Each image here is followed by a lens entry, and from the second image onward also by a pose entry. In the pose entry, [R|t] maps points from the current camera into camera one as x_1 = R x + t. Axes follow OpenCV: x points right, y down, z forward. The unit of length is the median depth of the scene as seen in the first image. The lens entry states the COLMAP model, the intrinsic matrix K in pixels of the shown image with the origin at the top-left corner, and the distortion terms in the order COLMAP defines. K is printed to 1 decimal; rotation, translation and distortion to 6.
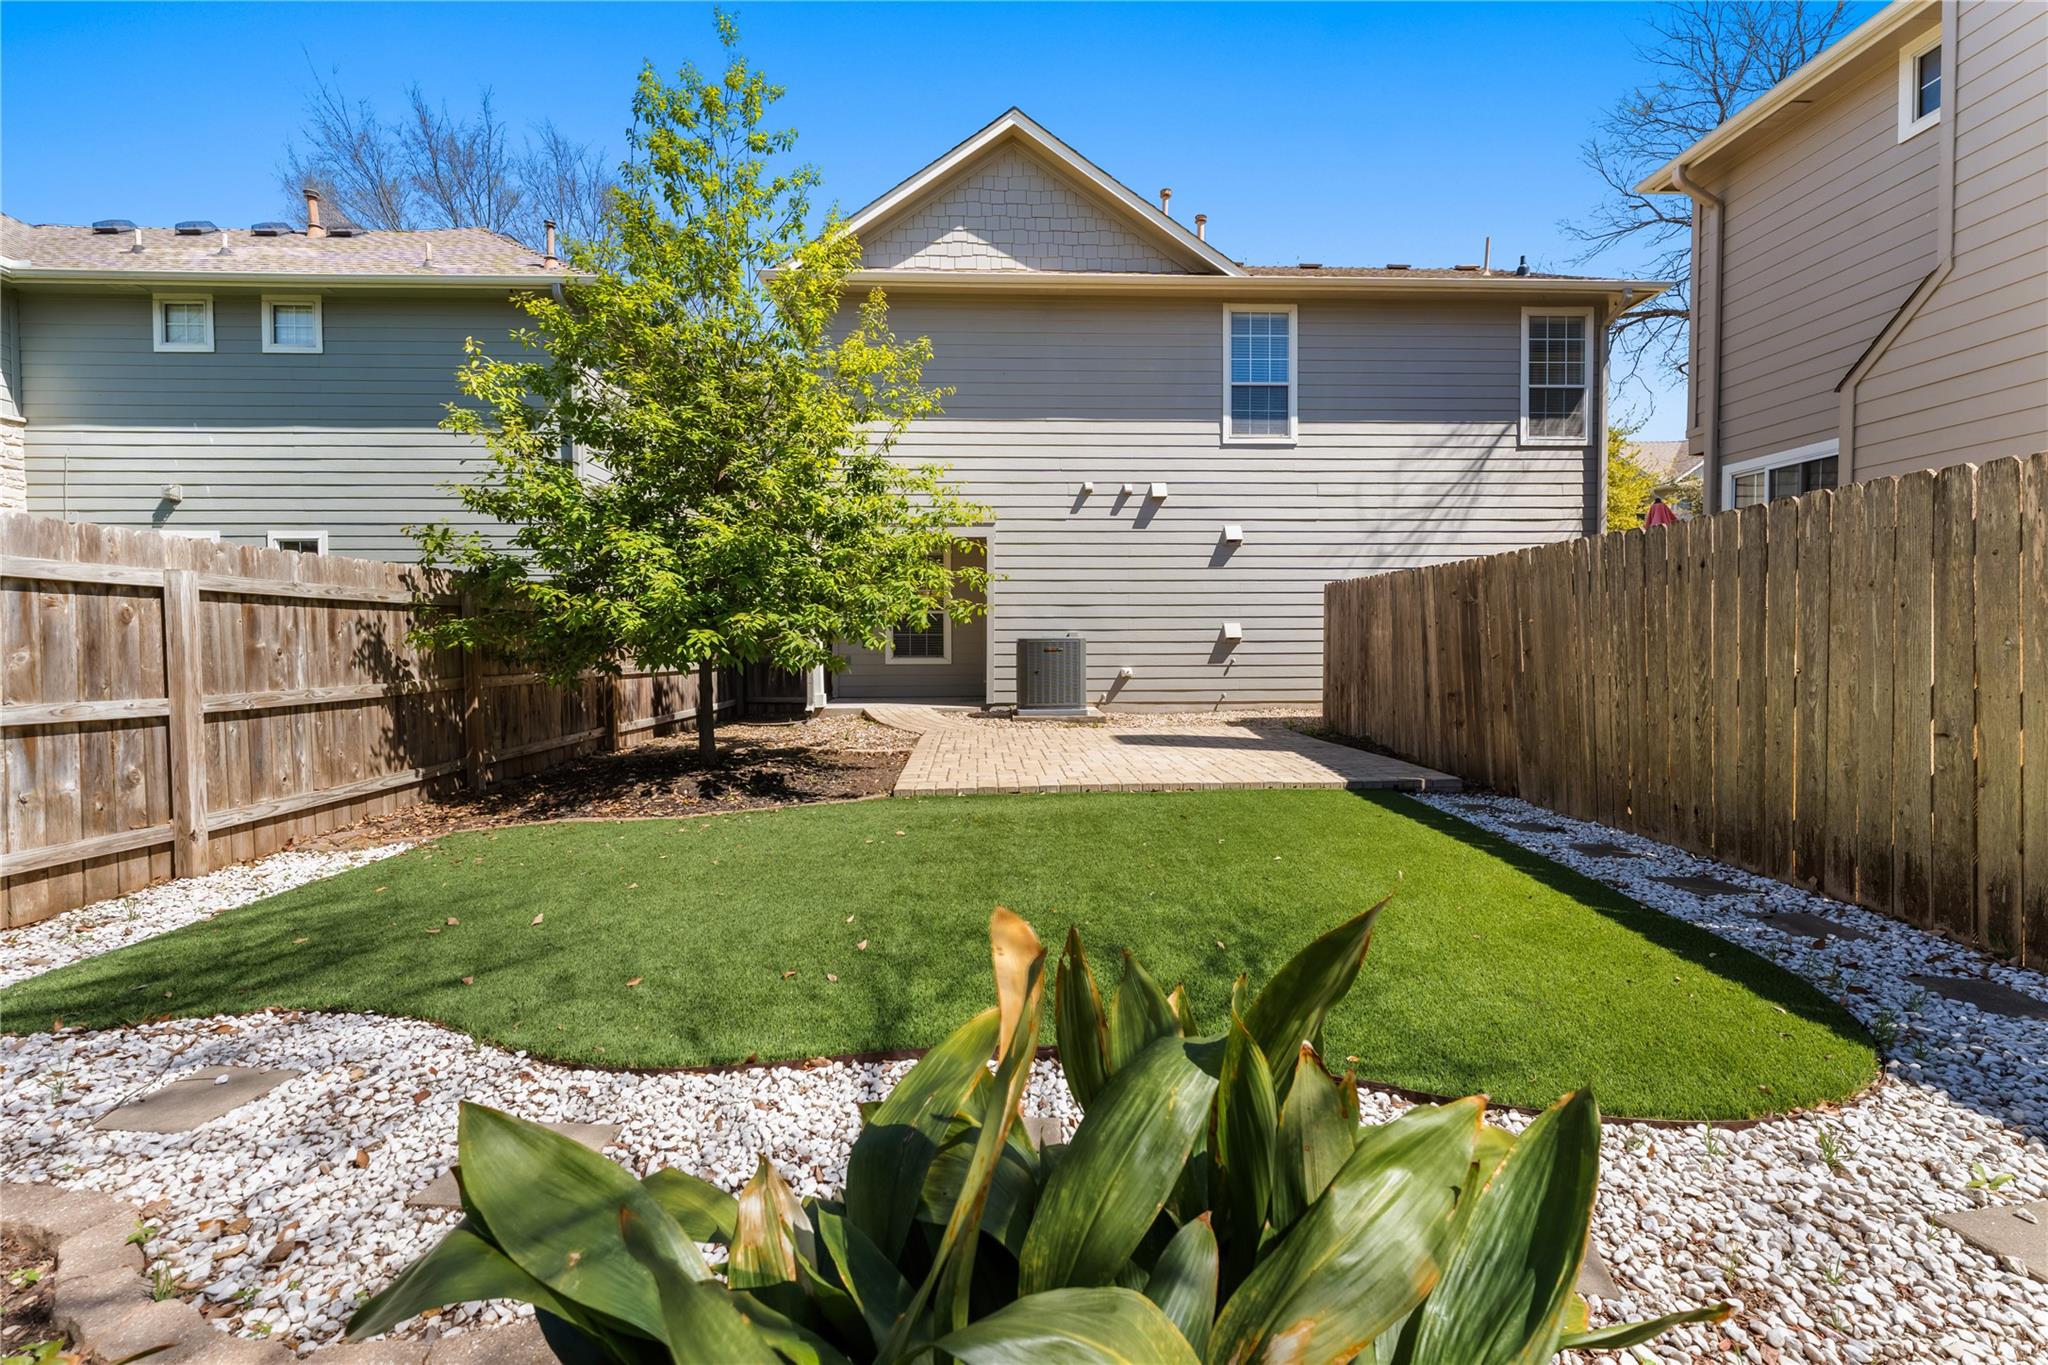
lens RADIAL K [[830.0, 0, 1025.7], [0, 830.0, 654.0], [0, 0, 1]] dist [-0.000458, 0.000497]
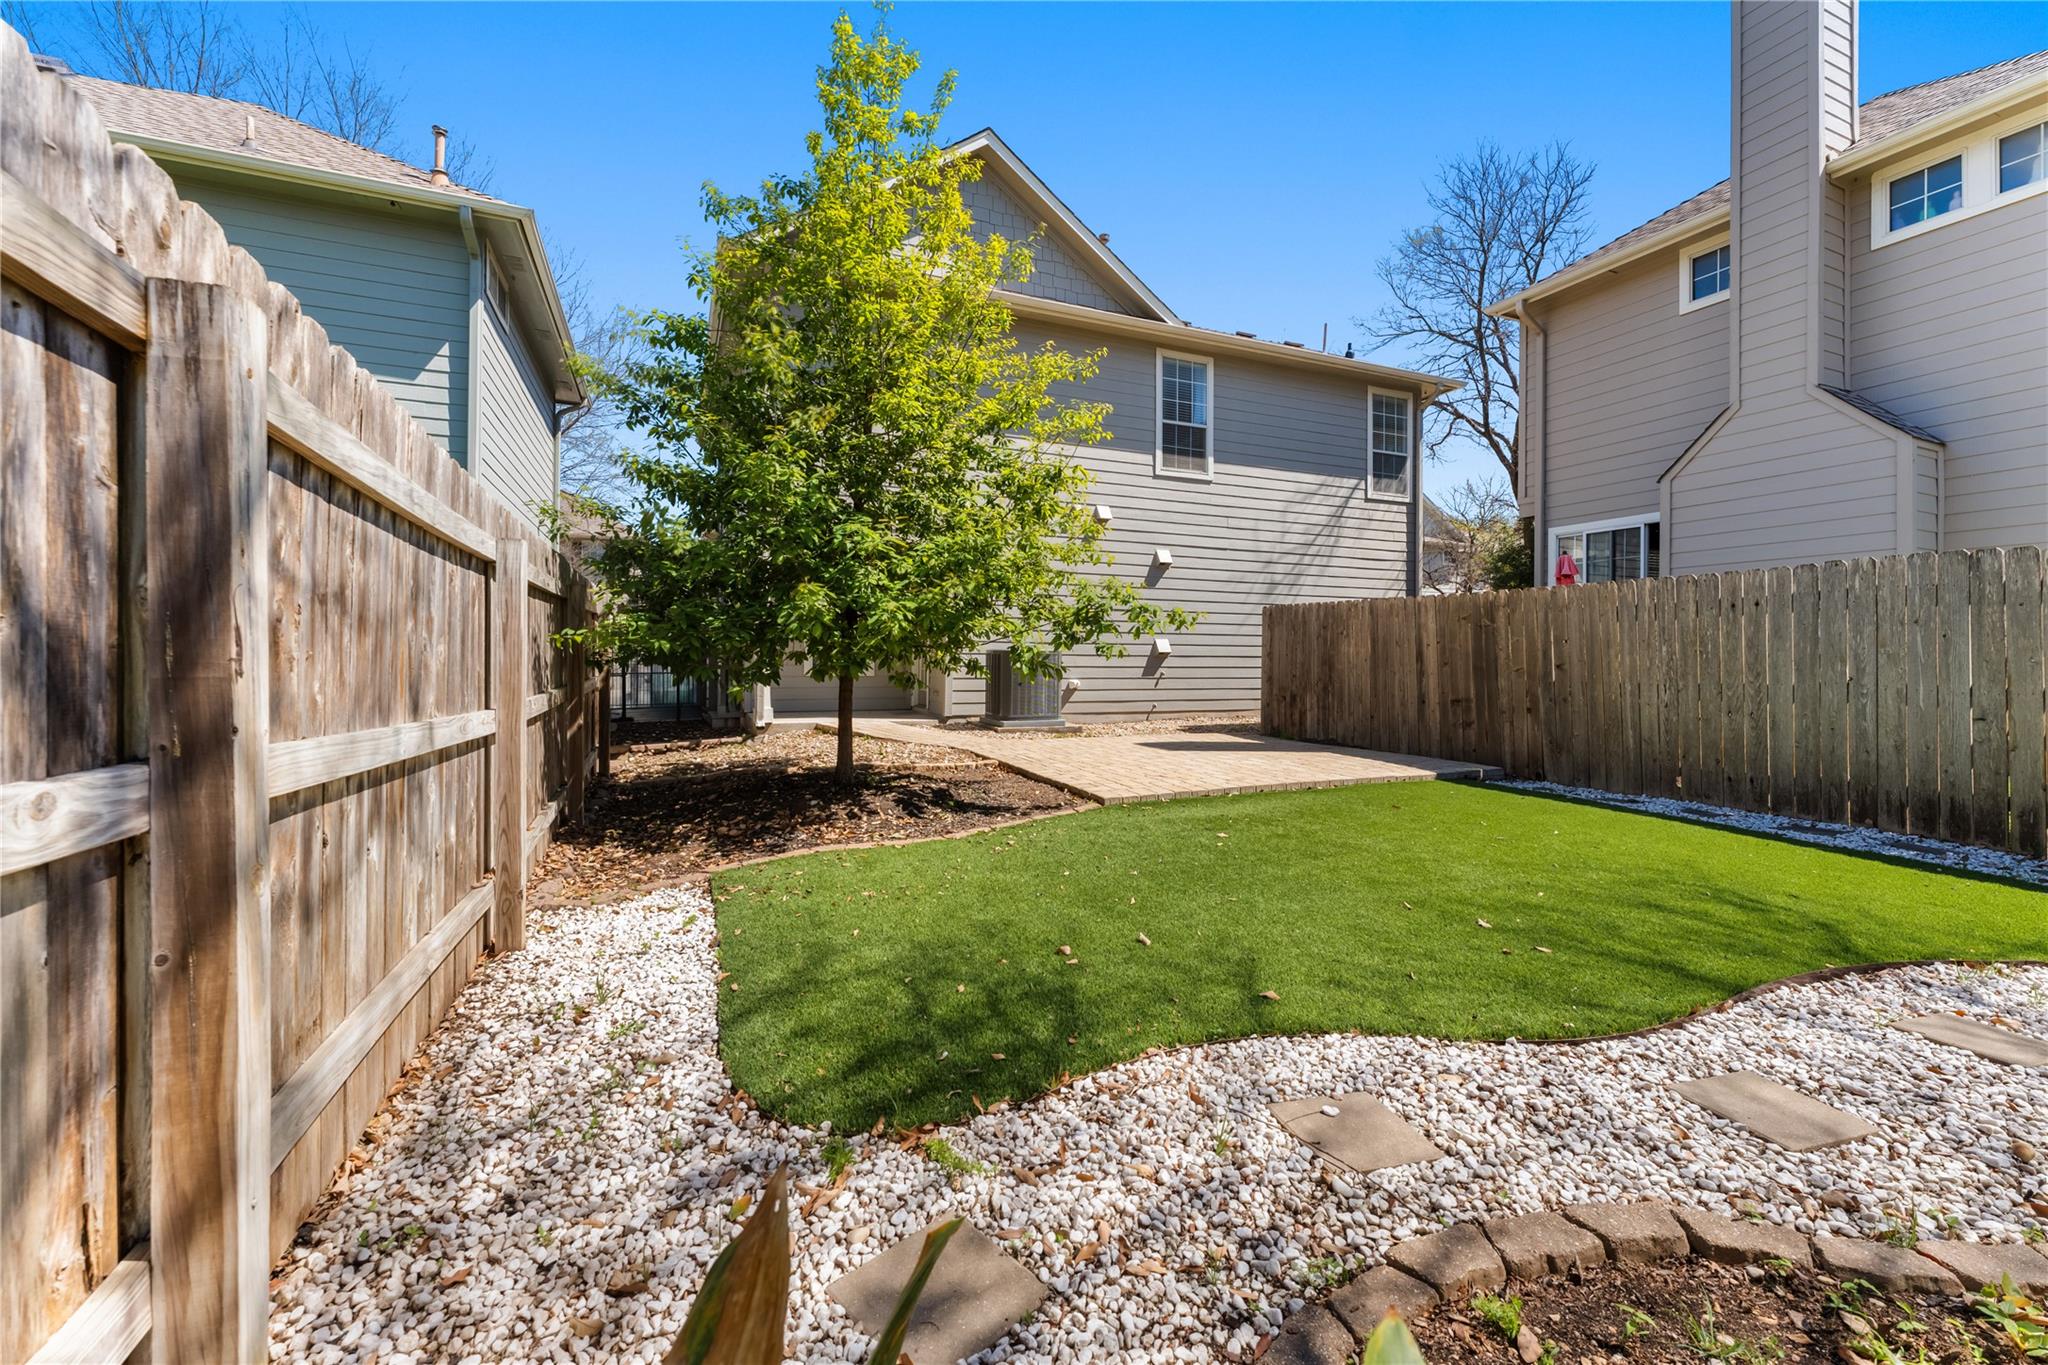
lens RADIAL K [[832.2, 0, 1026.1], [0, 832.2, 642.0], [0, 0, 1]] dist [0.000503, -0.000081]
pose [[0.933970, 0.019676, 0.356810, -0.321939], [-0.007866, 0.999373, -0.034518, 0.005881], [-0.357266, 0.029432, 0.933539, 0.048829]]
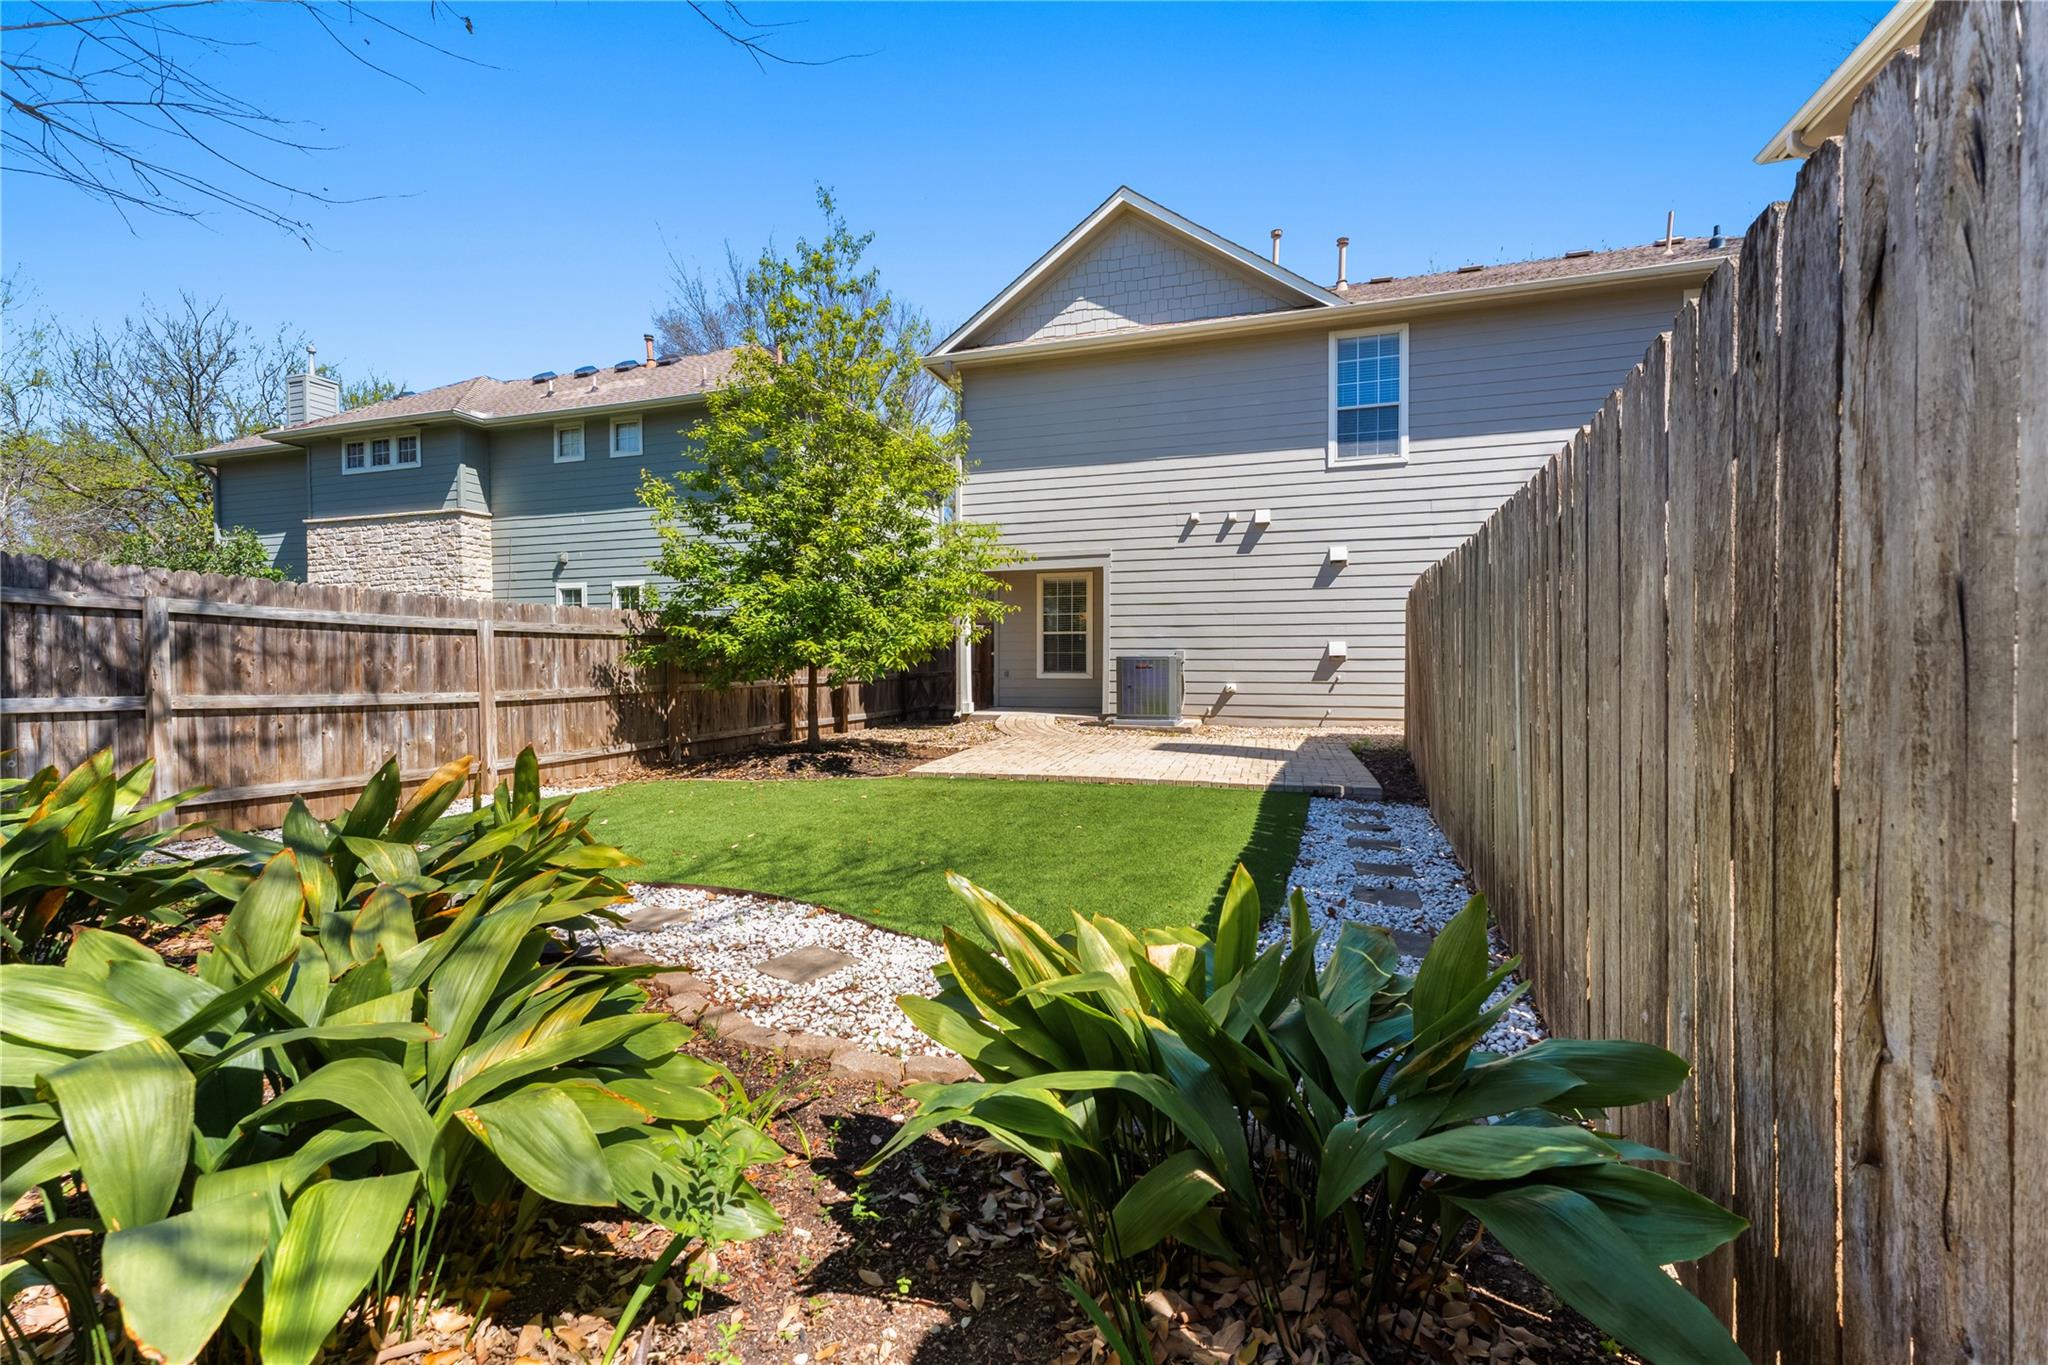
lens RADIAL K [[821.3, 0, 1024.2], [0, 821.3, 665.9], [0, 0, 1]] dist [-0.000794, 0.000015]
pose [[0.939427, 0.004819, -0.342714, 0.245099], [-0.006266, 0.999976, -0.003115, -0.001664], [0.342691, 0.005074, 0.939435, -0.091659]]
